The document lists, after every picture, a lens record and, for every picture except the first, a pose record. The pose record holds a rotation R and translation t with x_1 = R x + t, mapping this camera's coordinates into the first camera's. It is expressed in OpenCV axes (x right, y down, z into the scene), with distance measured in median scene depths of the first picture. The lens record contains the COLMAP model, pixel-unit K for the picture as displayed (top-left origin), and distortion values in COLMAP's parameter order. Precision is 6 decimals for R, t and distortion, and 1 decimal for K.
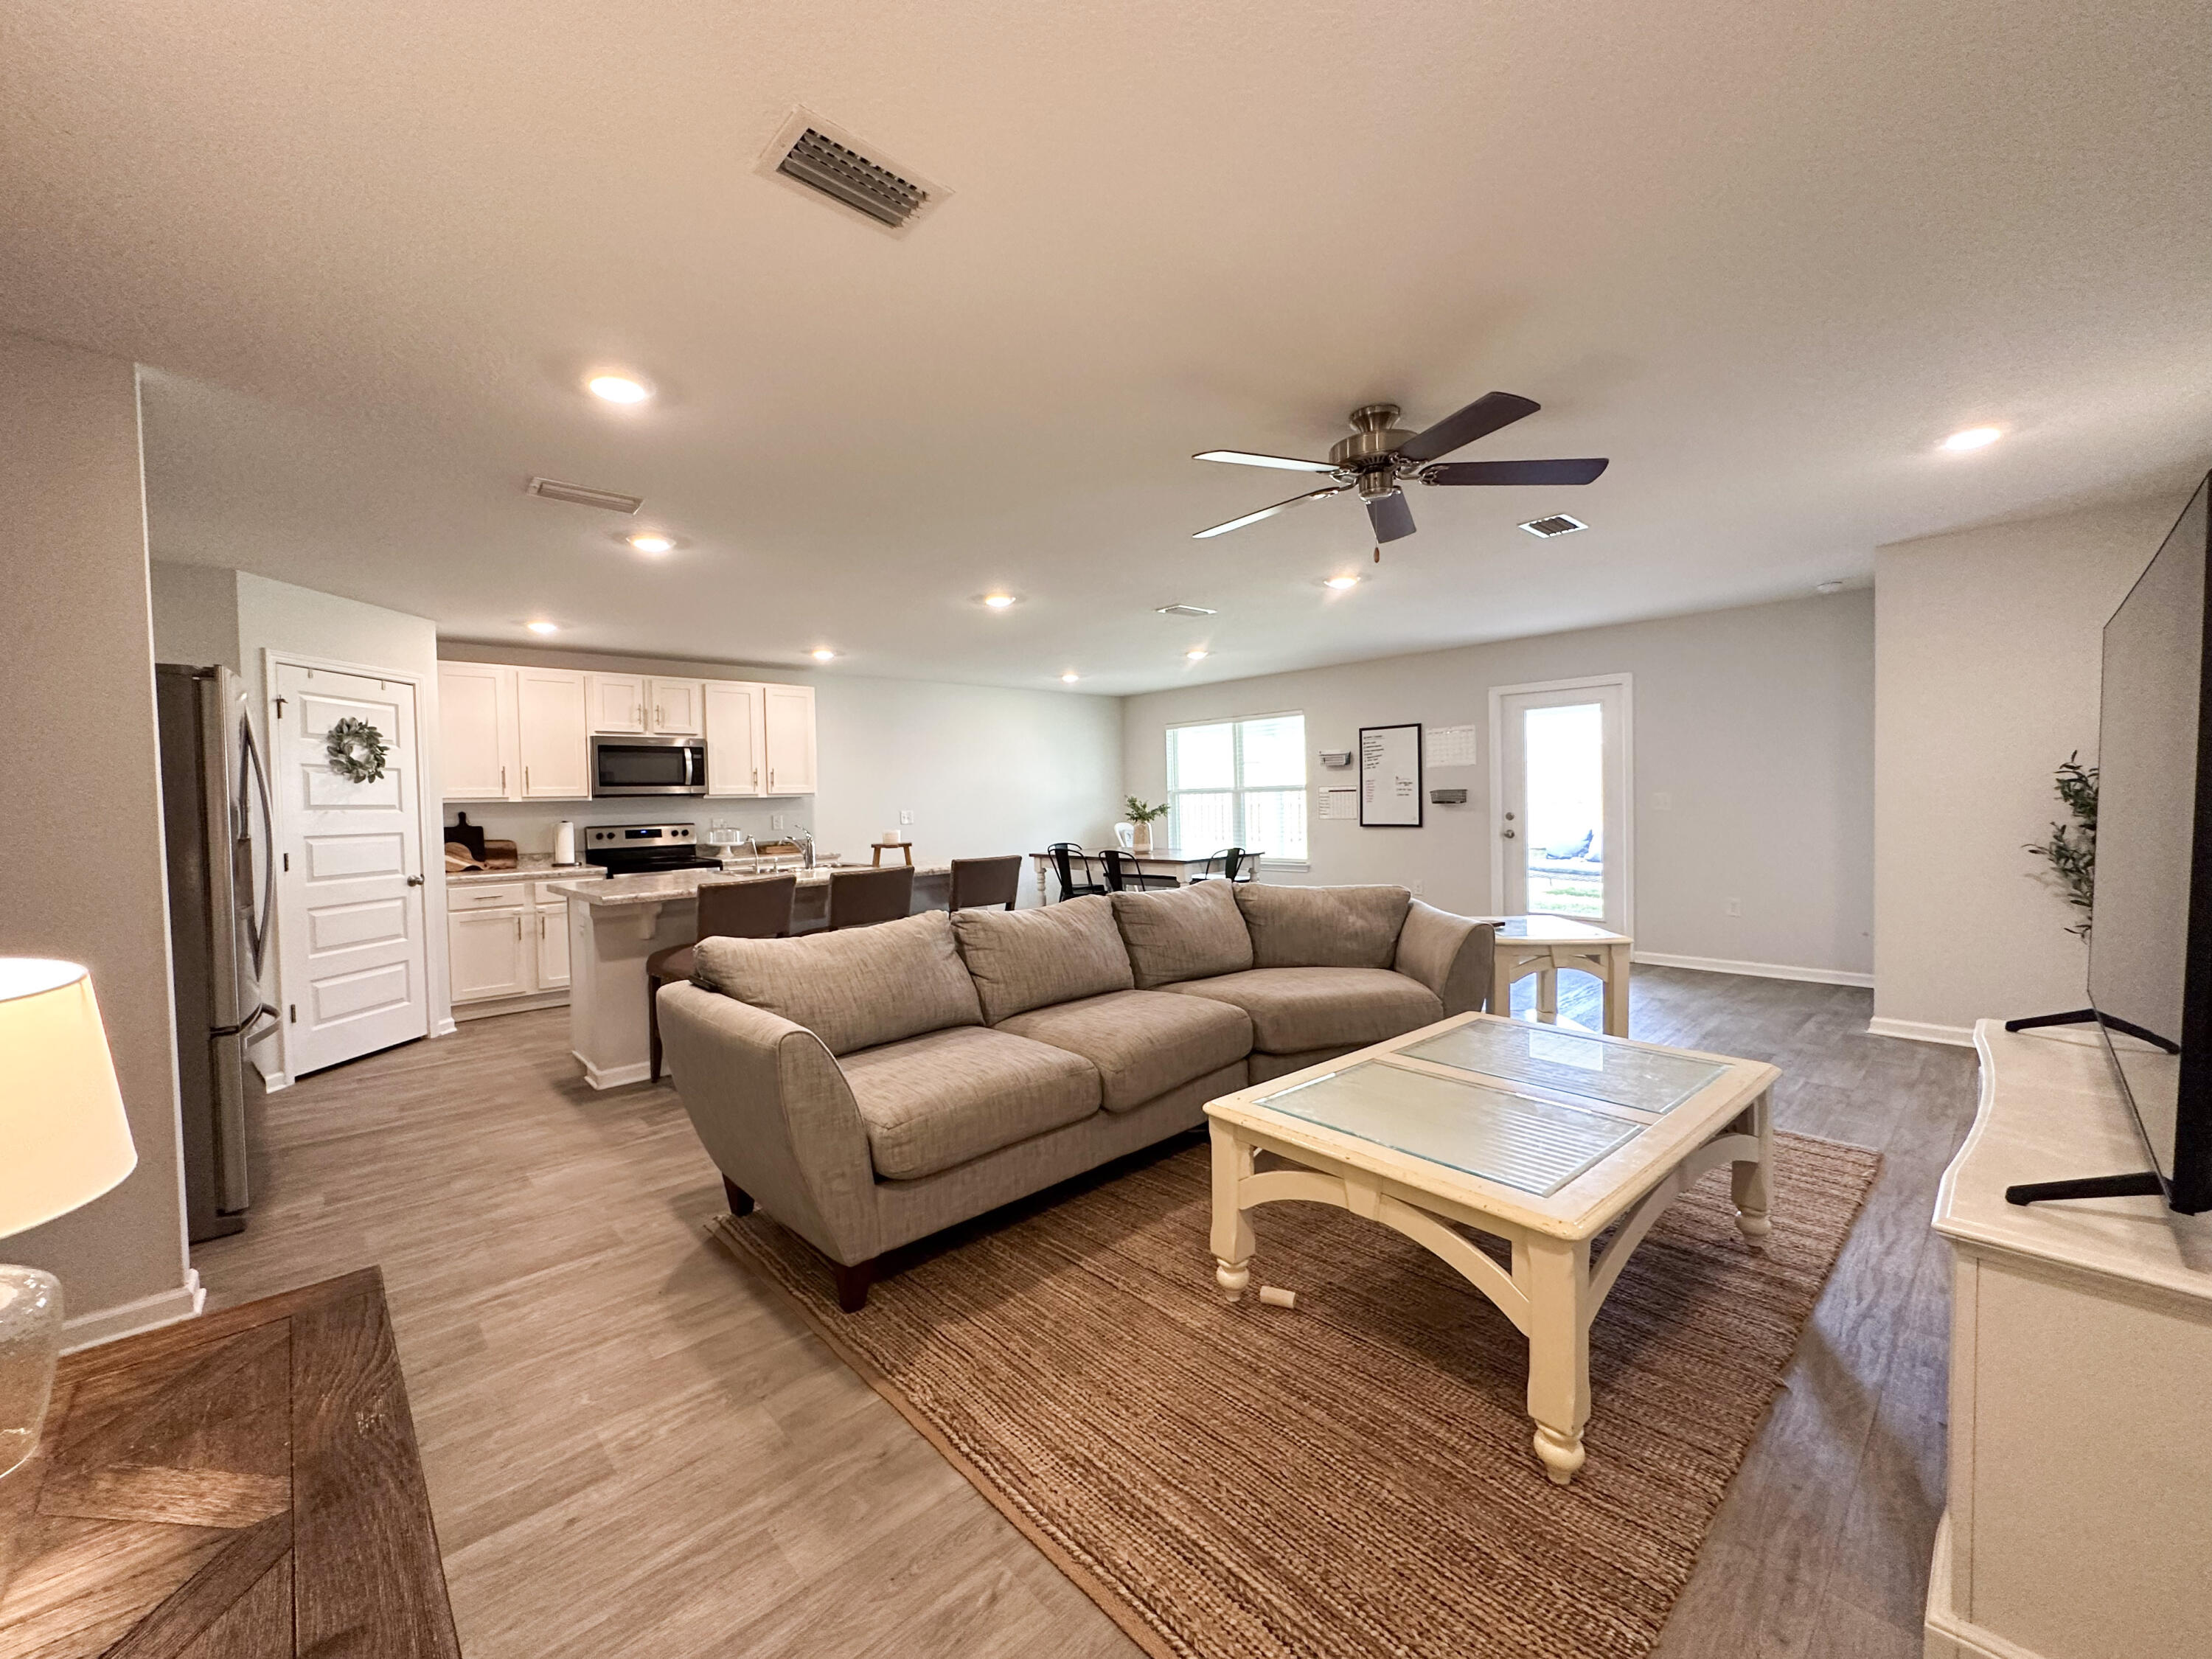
lens RADIAL K [[904.4, 0, 1089.1], [0, 904.4, 830.2], [0, 0, 1]] dist [0.003012, 0.000013]
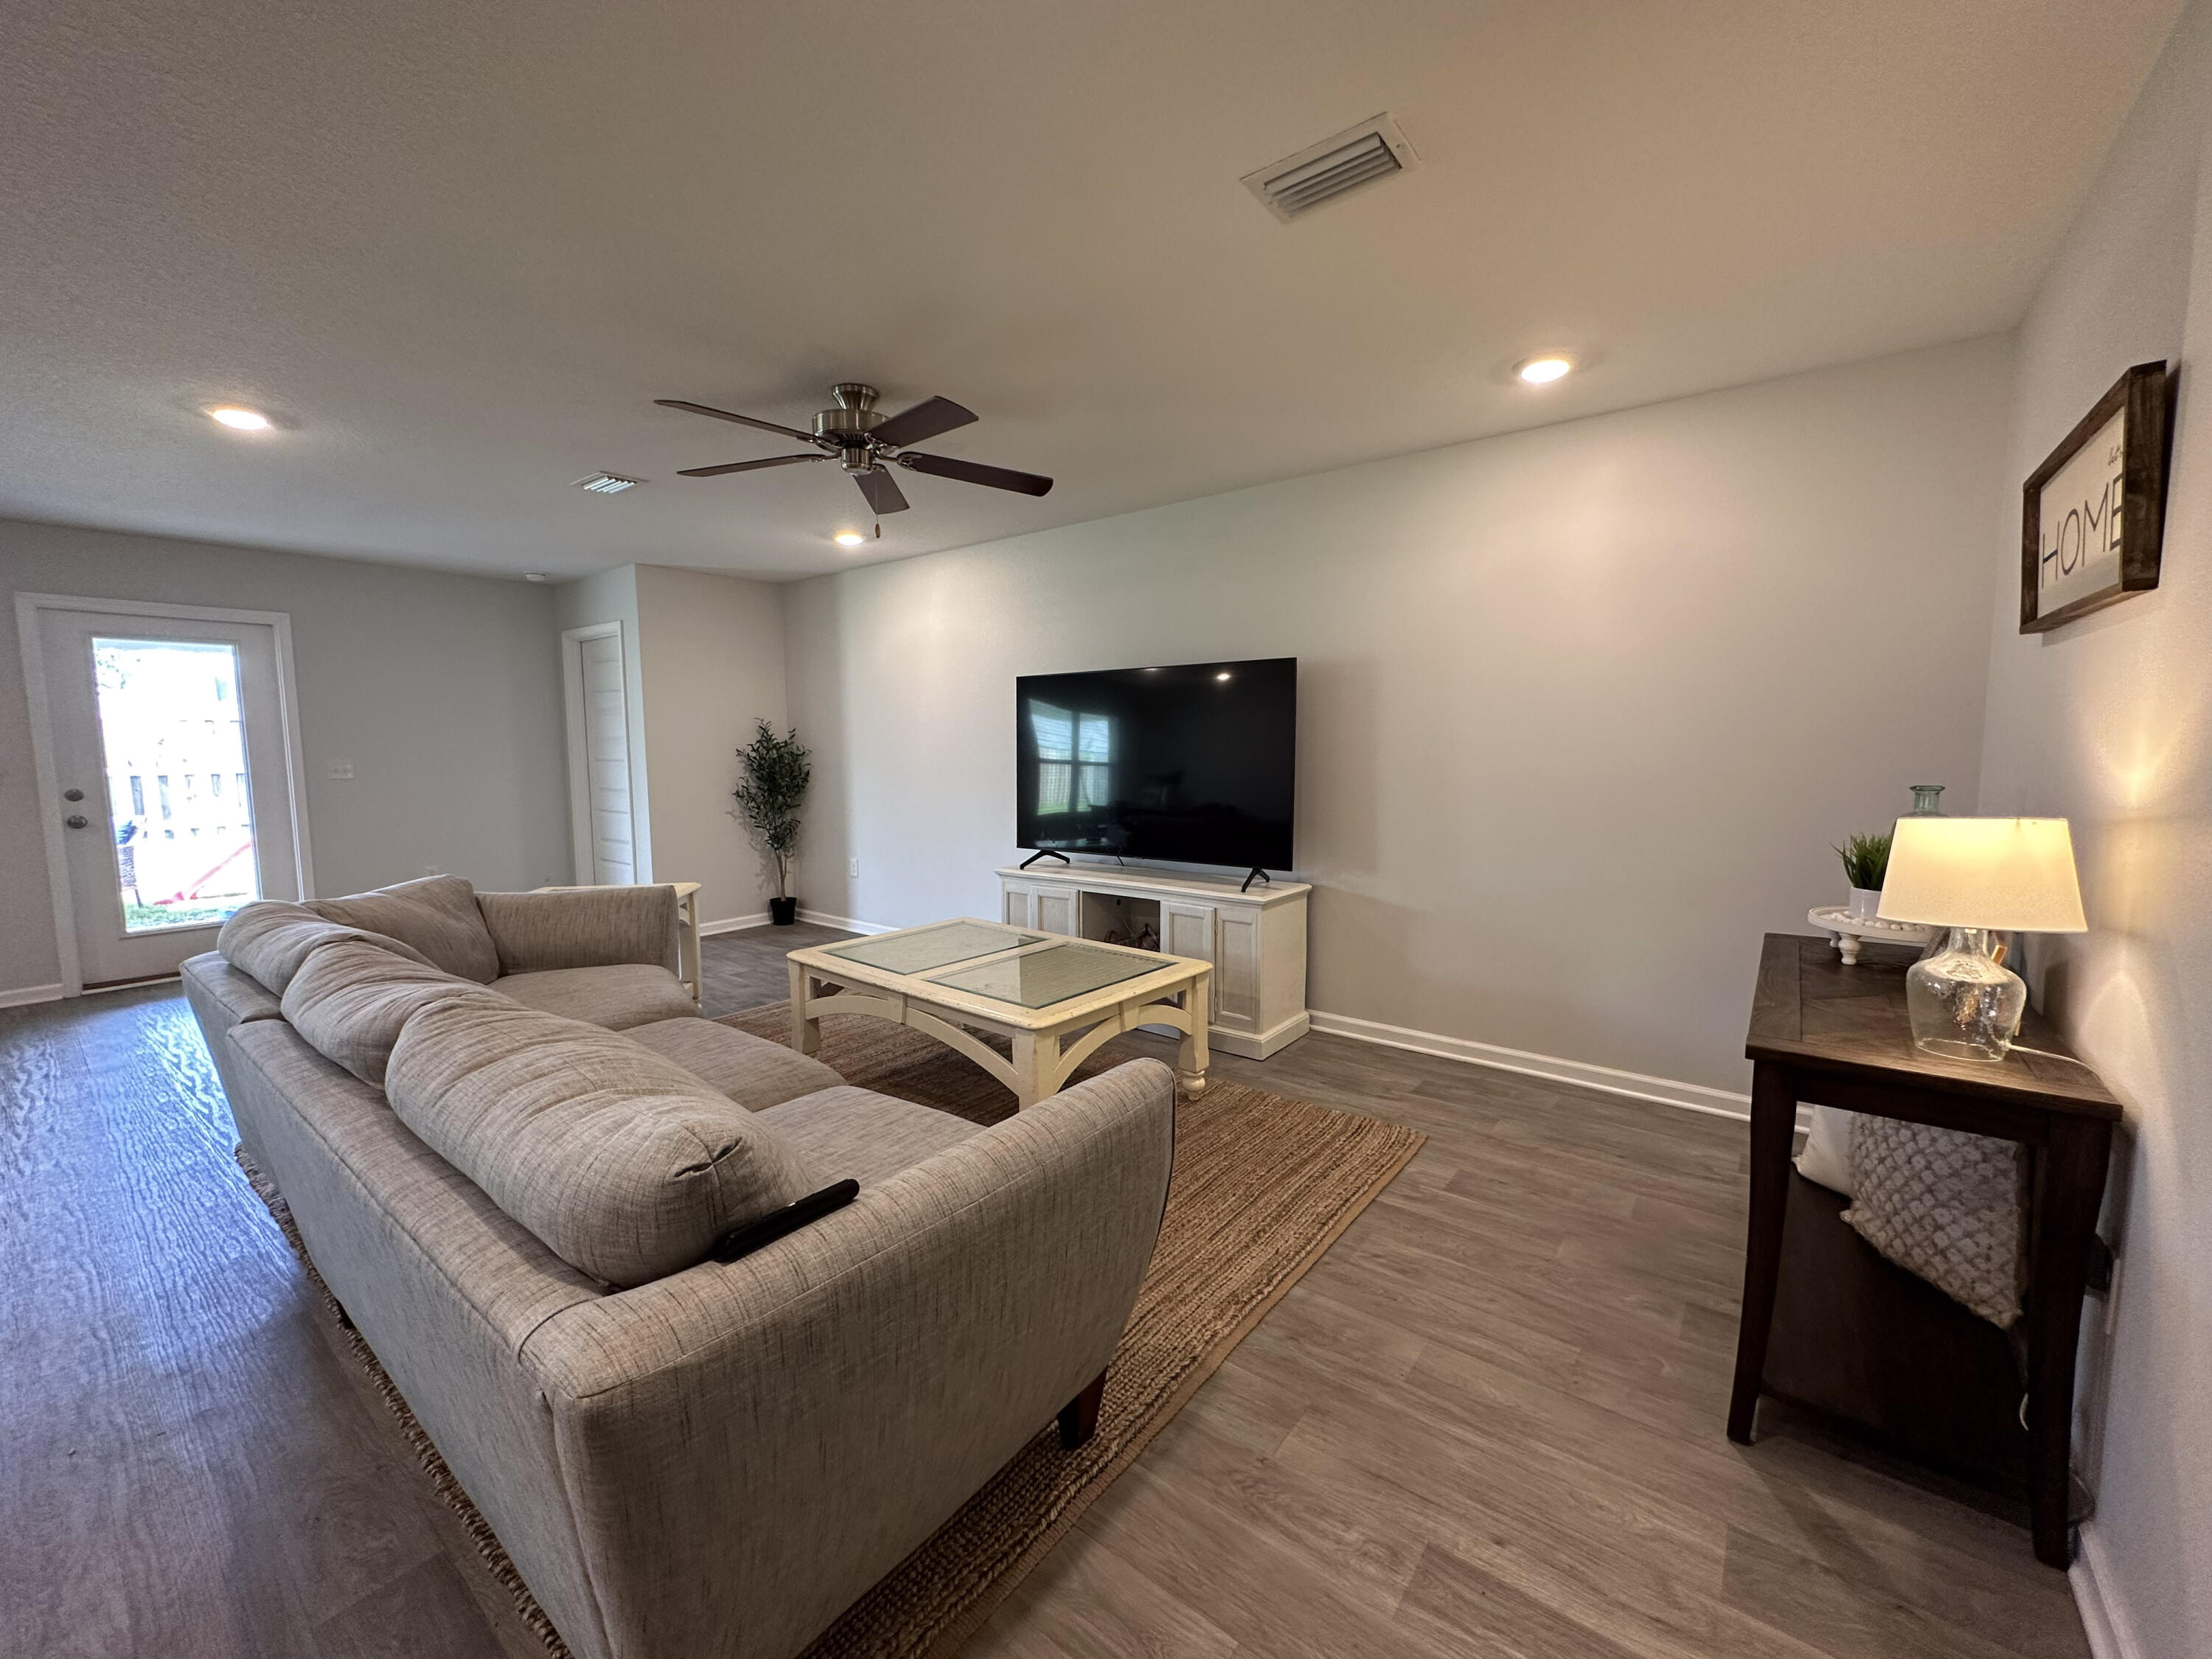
lens RADIAL K [[904.4, 0, 1107.9], [0, 904.4, 831.4], [0, 0, 1]] dist [0.003012, 0.000013]
pose [[-0.190437, -0.073614, 0.978936, -1.160169], [0.046488, 0.995390, 0.083895, -0.033001], [-0.980598, 0.061486, -0.186136, 1.315126]]
